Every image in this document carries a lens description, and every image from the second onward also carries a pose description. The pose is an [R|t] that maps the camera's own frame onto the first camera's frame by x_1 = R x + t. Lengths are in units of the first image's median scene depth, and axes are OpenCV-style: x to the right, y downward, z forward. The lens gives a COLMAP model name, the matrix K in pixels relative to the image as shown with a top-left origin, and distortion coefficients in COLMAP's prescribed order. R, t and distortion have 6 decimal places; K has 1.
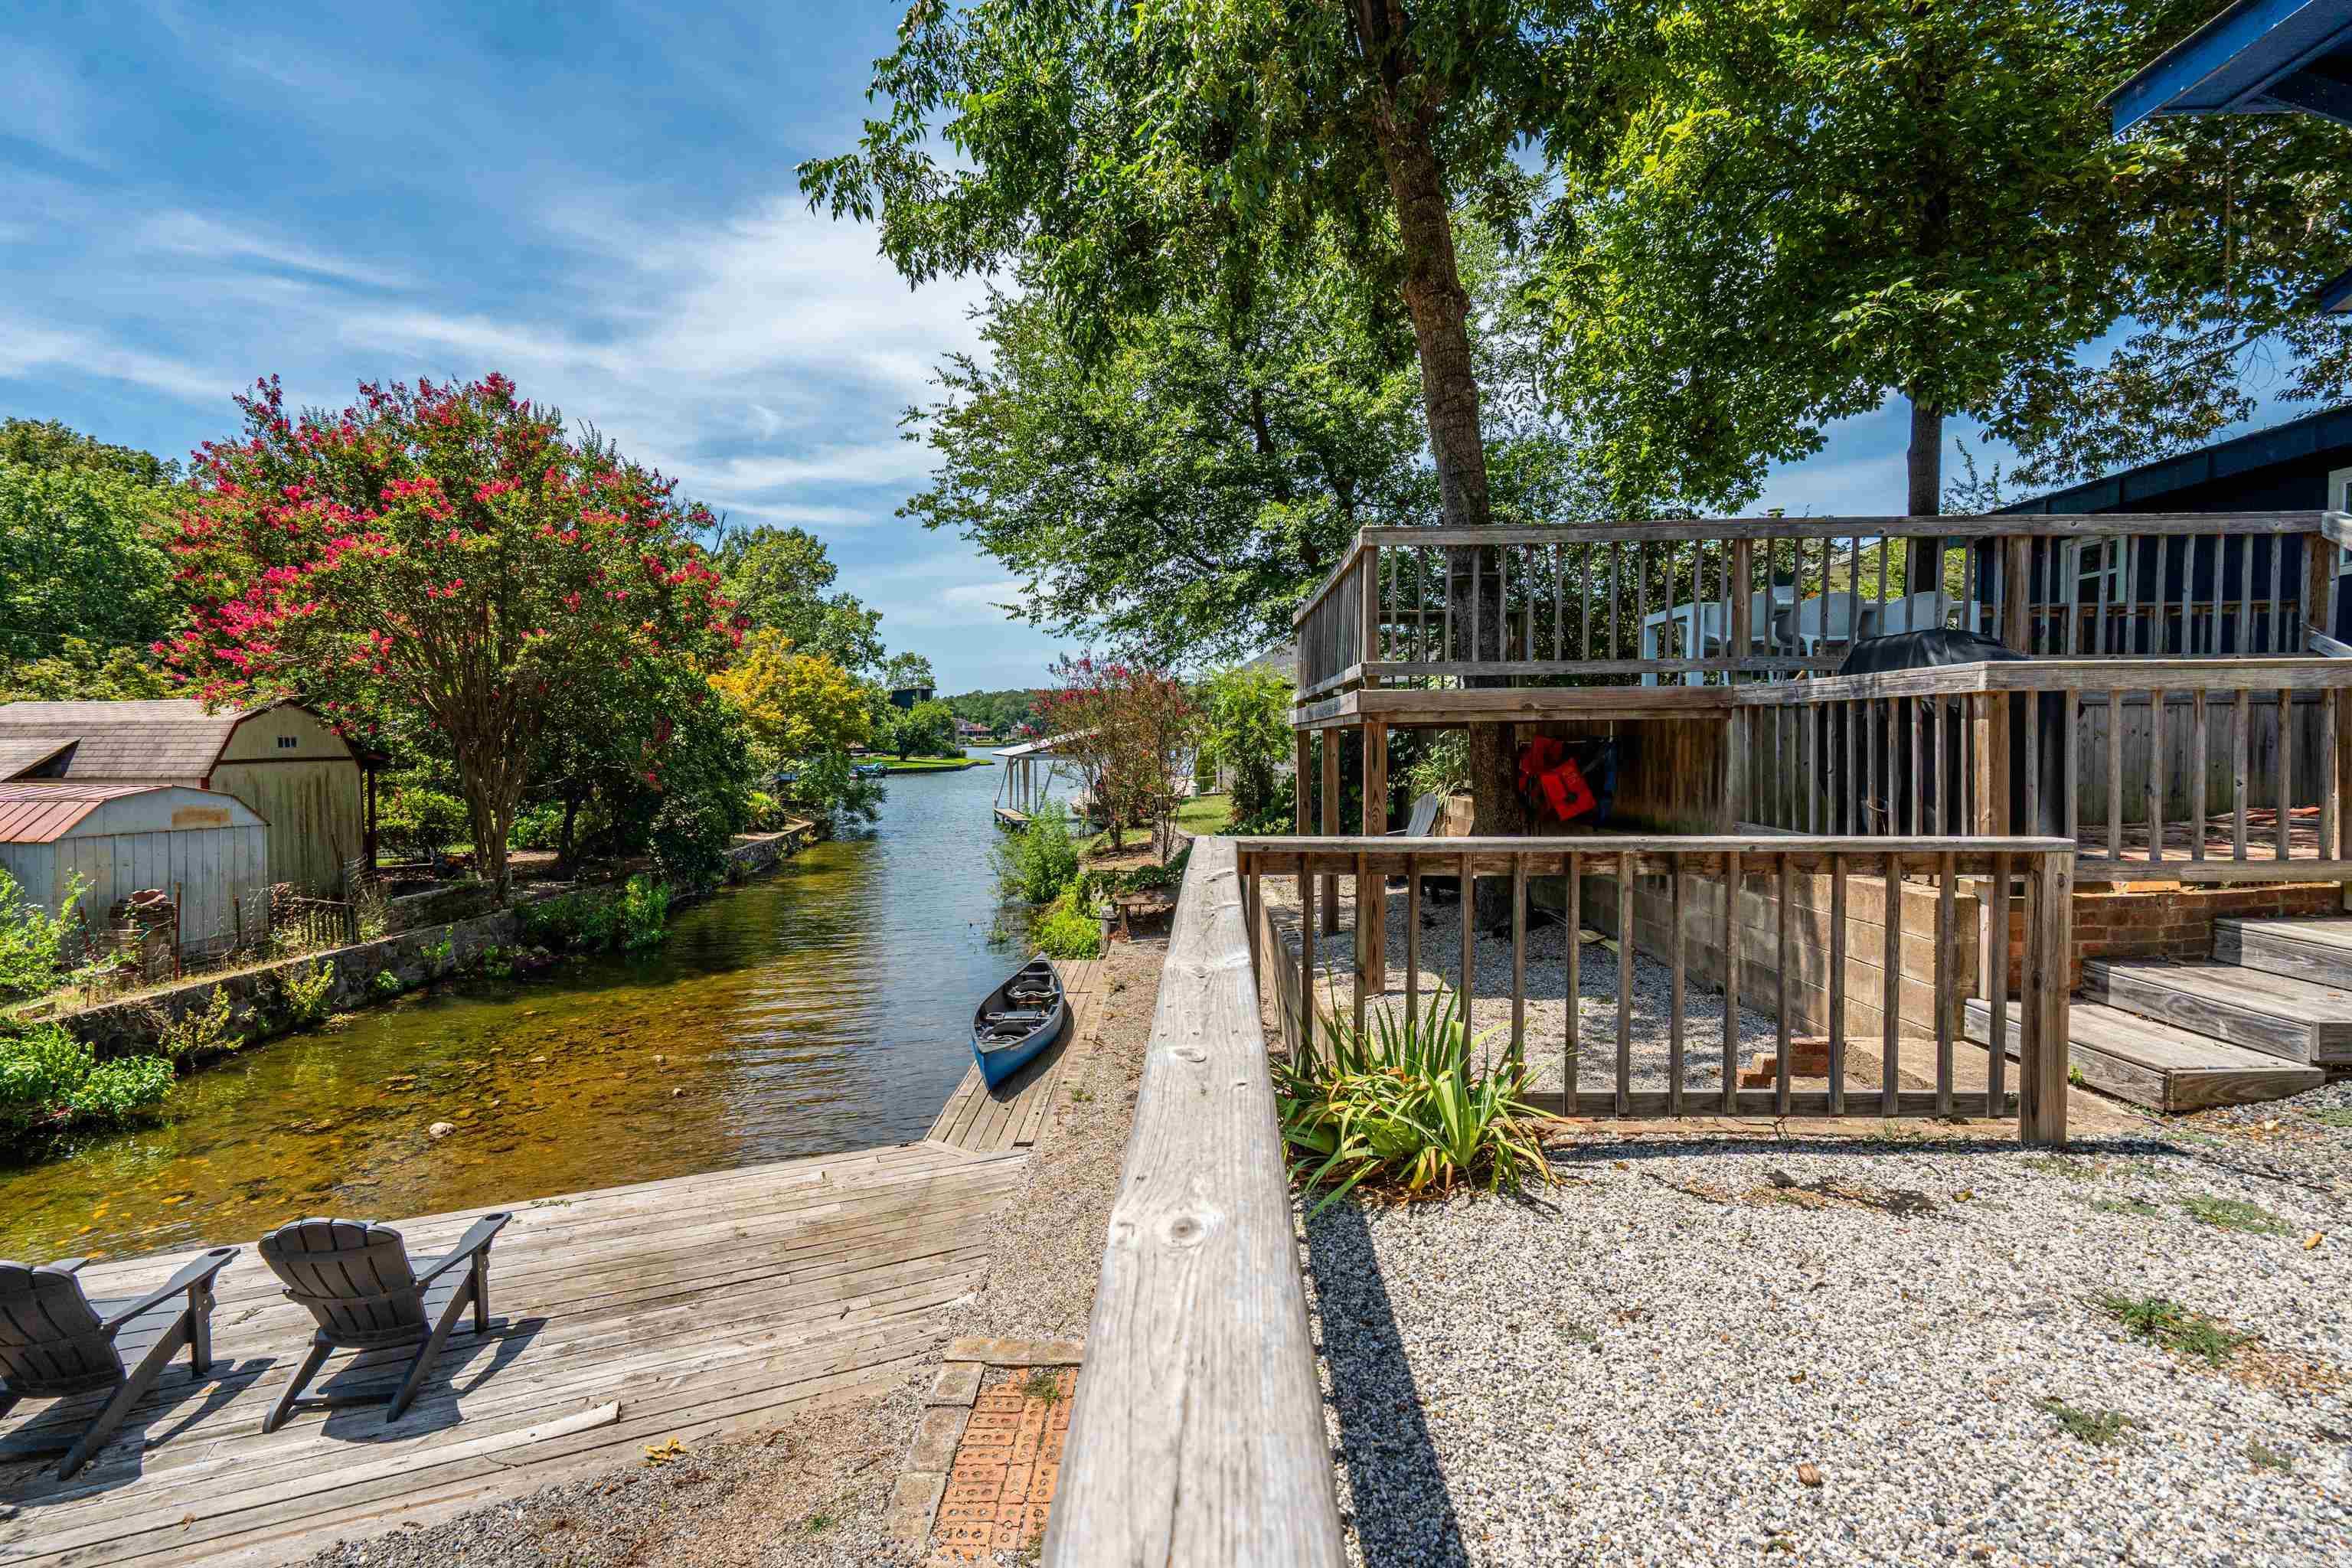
lens RADIAL K [[1102.6, 0, 1185.8], [0, 1102.6, 749.6], [0, 0, 1]] dist [0.001709, 0.000562]
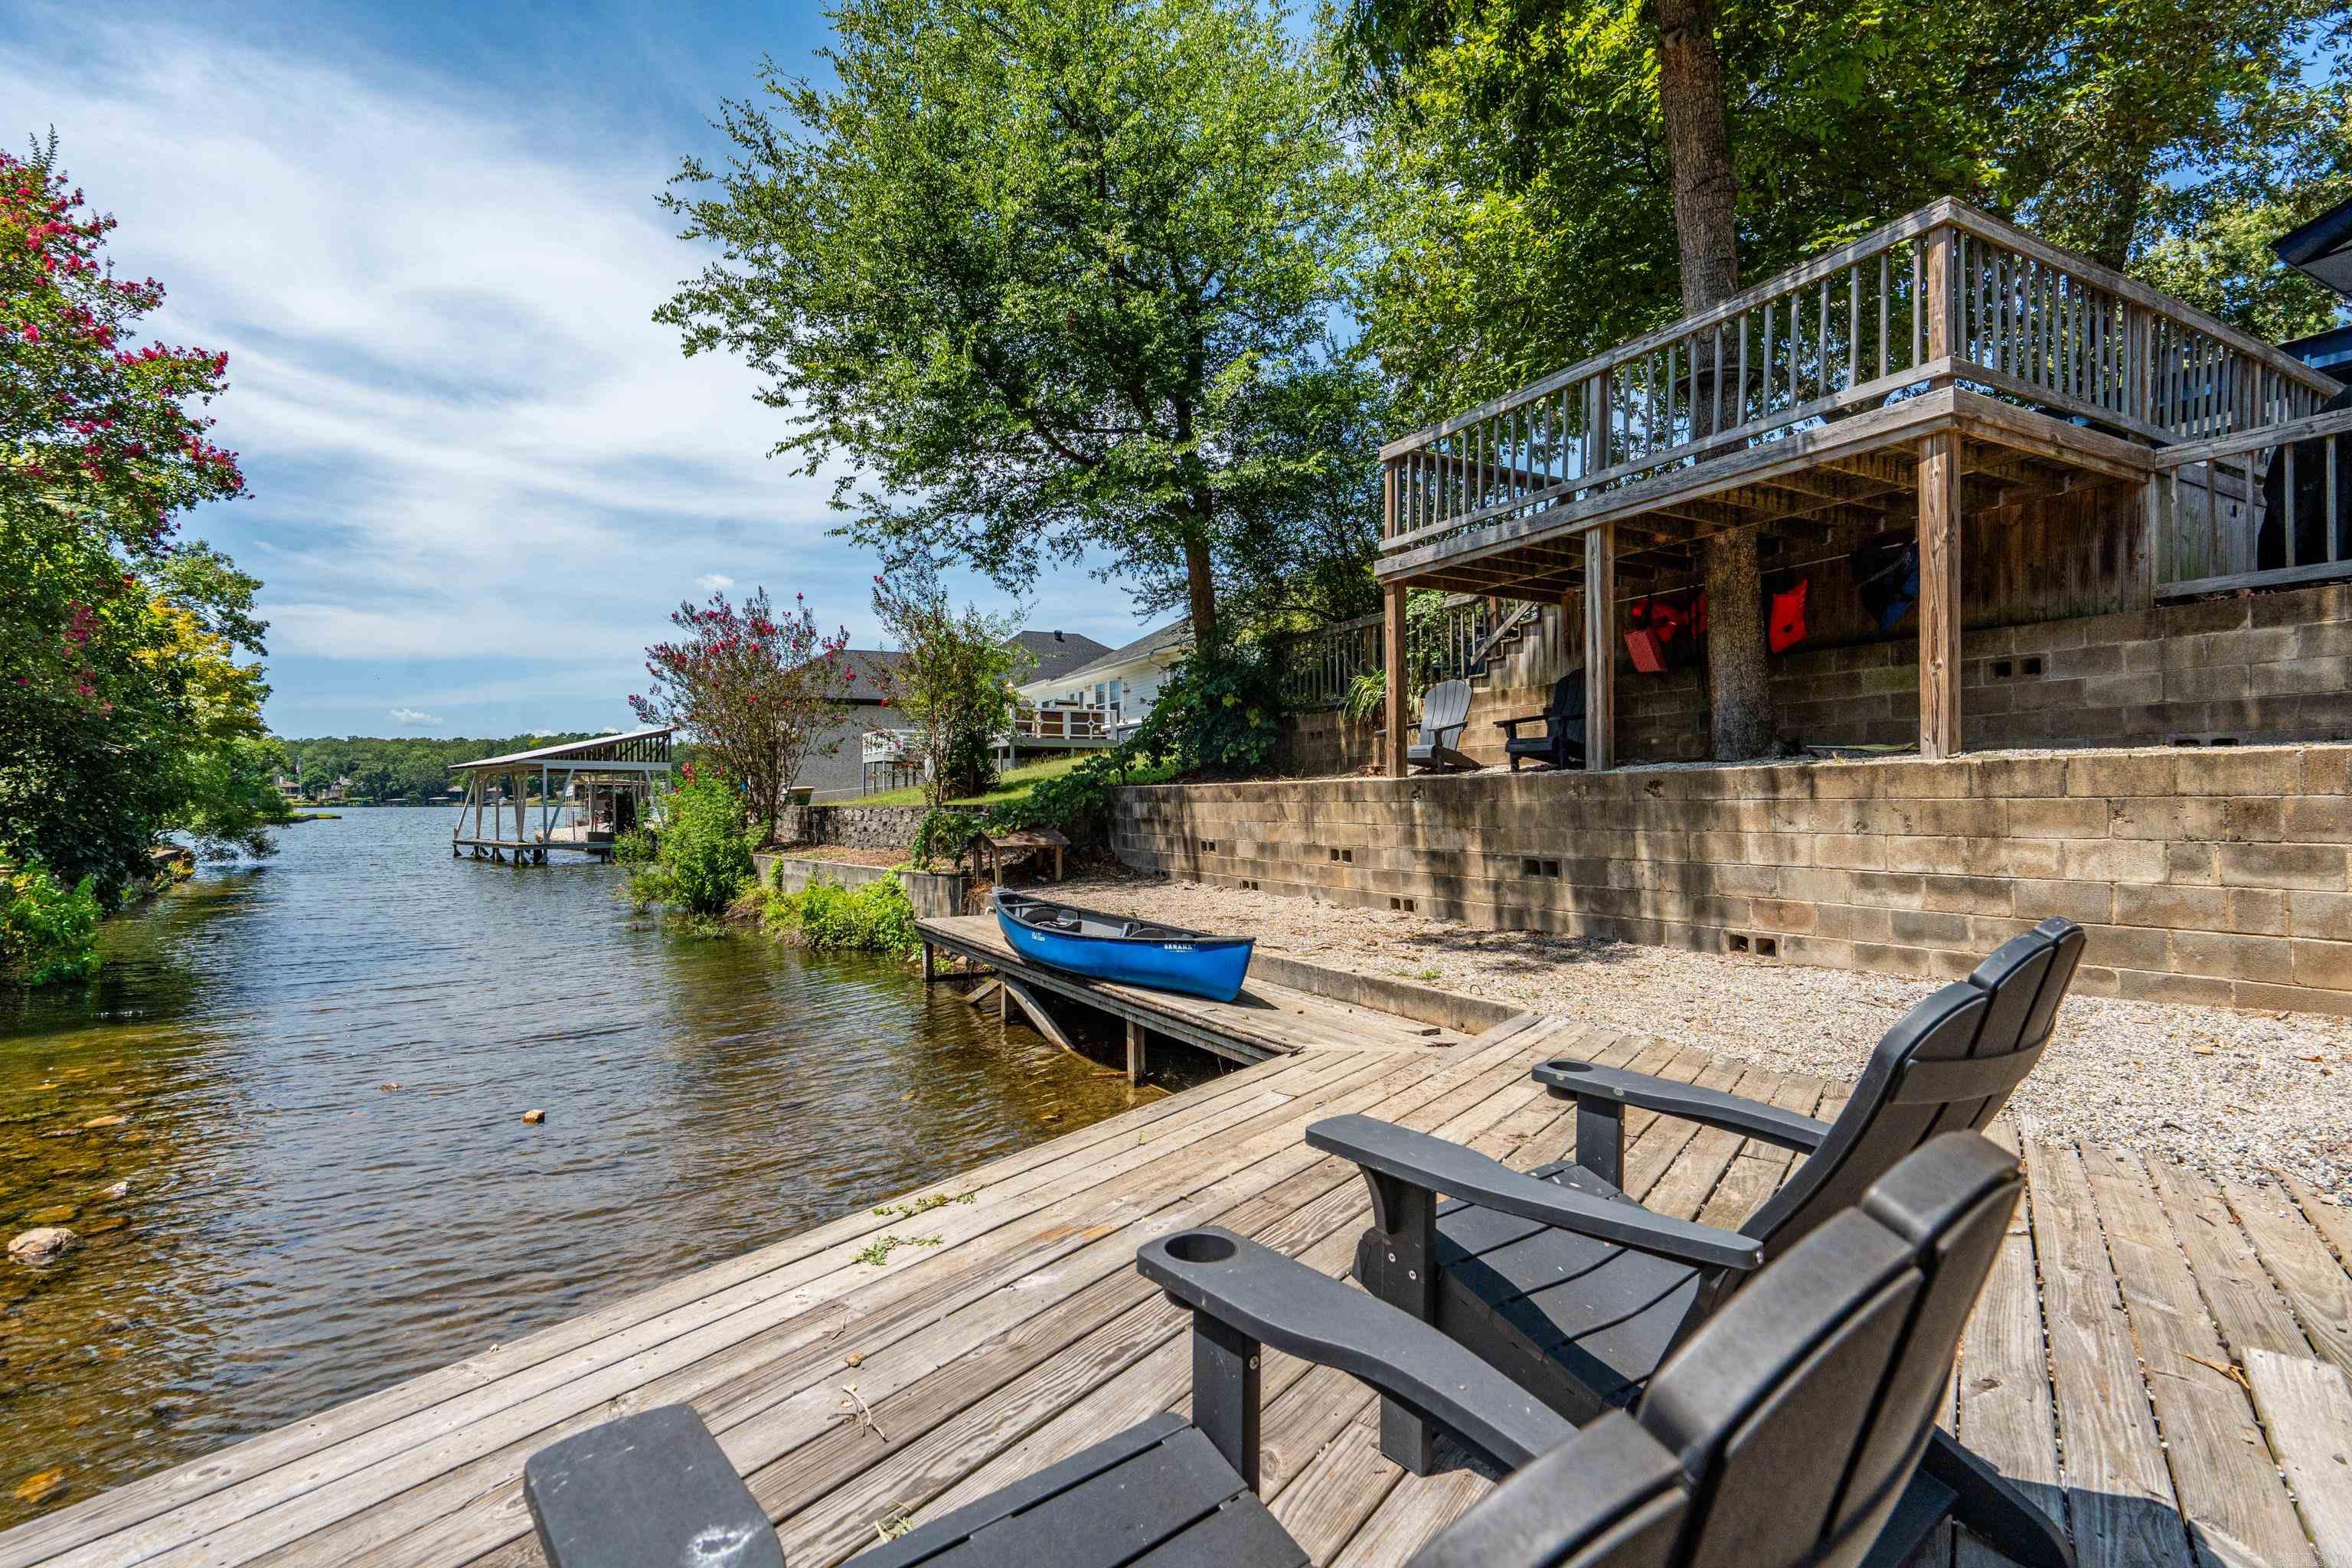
lens RADIAL K [[1079.1, 0, 1176.0], [0, 1079.1, 784.0], [0, 0, 1]] dist [-0.001846, 0.000048]
pose [[0.866745, 0.007663, 0.498693, -0.697849], [0.006767, 0.999609, -0.027120, 0.244391], [-0.498706, 0.026881, 0.866354, 0.553684]]
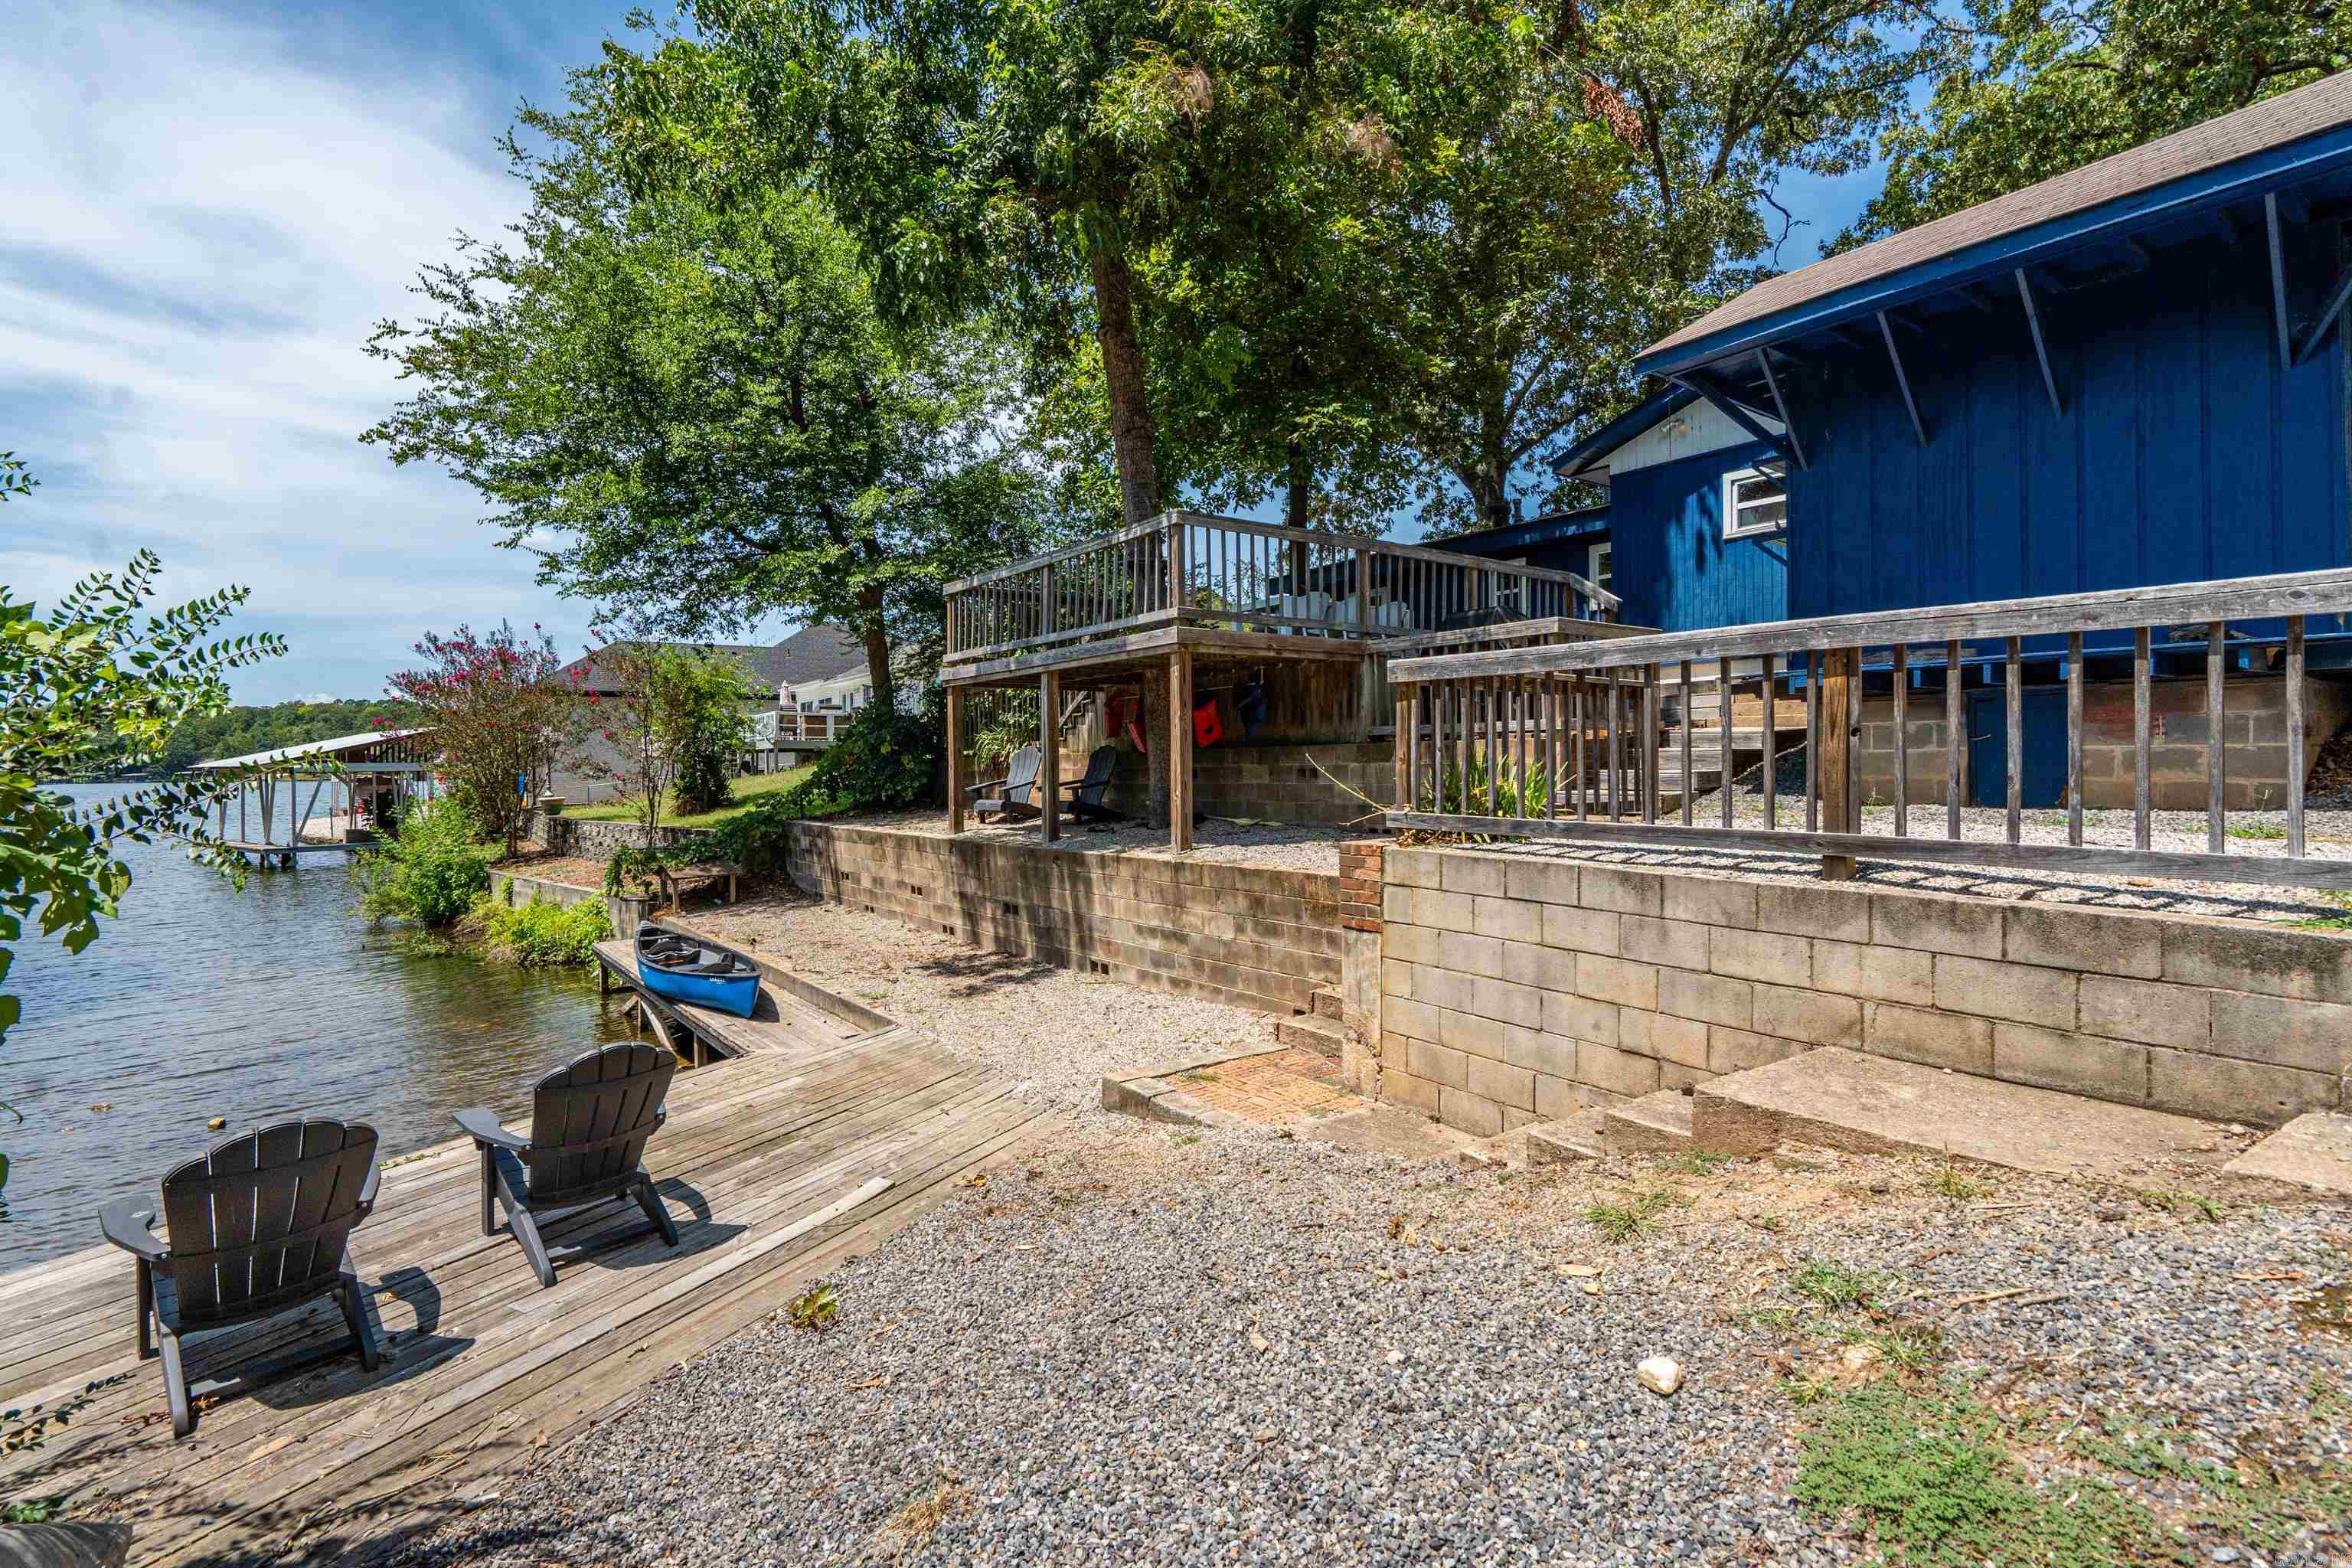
lens RADIAL K [[1086.6, 0, 1175.1], [0, 1086.6, 733.7], [0, 0, 1]] dist [-0.001794, 0.011014]
pose [[0.792995, 0.007838, 0.609178, -0.605262], [0.017141, 0.999234, -0.035170, 0.112089], [-0.608987, 0.038332, 0.792254, -0.060176]]
